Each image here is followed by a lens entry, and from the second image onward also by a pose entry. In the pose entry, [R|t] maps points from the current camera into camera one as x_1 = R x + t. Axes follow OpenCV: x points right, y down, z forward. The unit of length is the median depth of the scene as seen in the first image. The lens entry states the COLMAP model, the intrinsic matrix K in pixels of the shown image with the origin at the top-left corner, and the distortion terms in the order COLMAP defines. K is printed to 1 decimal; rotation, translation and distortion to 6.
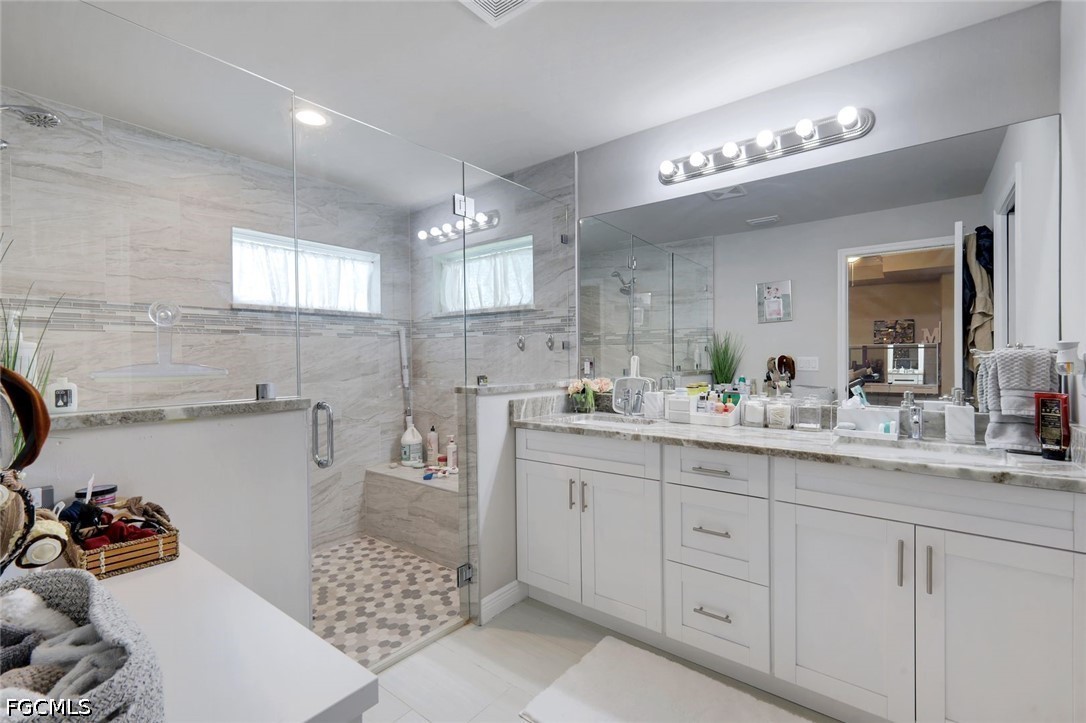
lens RADIAL K [[477.5, 0, 546.1], [0, 477.5, 359.4], [0, 0, 1]] dist [0.004961, 0.000576]
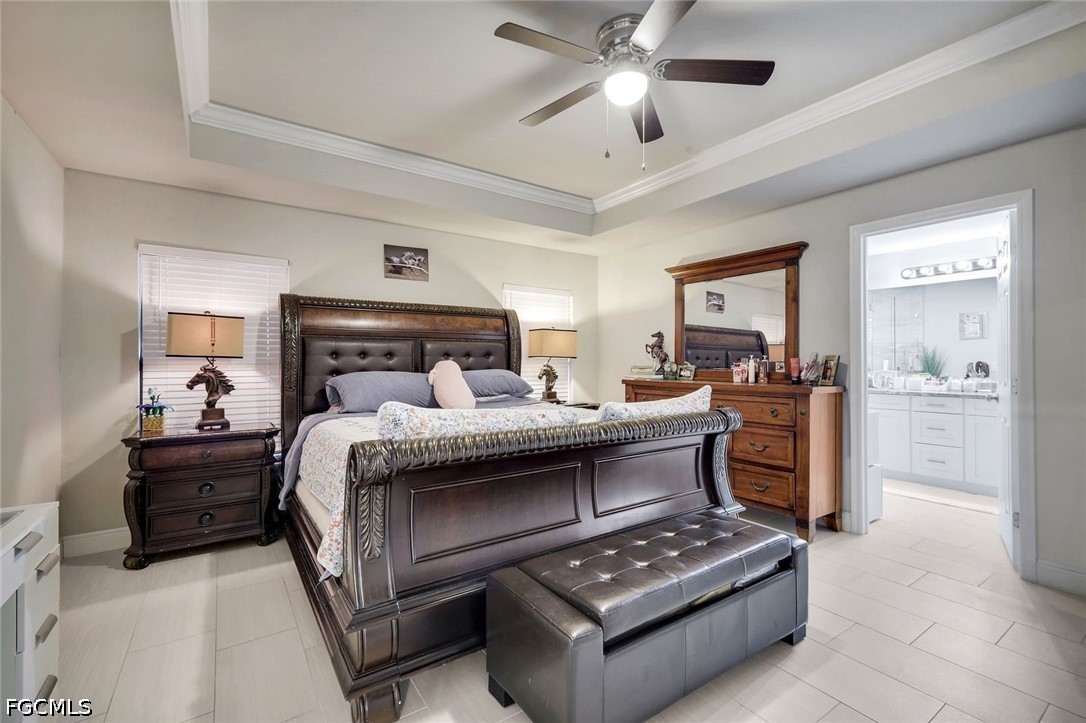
lens RADIAL K [[477.5, 0, 541.6], [0, 477.5, 361.5], [0, 0, 1]] dist [0.004961, 0.000576]
pose [[0.954996, 0.006602, -0.296545, -0.573806], [-0.008996, 0.999937, -0.006711, 0.023339], [0.296482, 0.009077, 0.954995, -1.310334]]
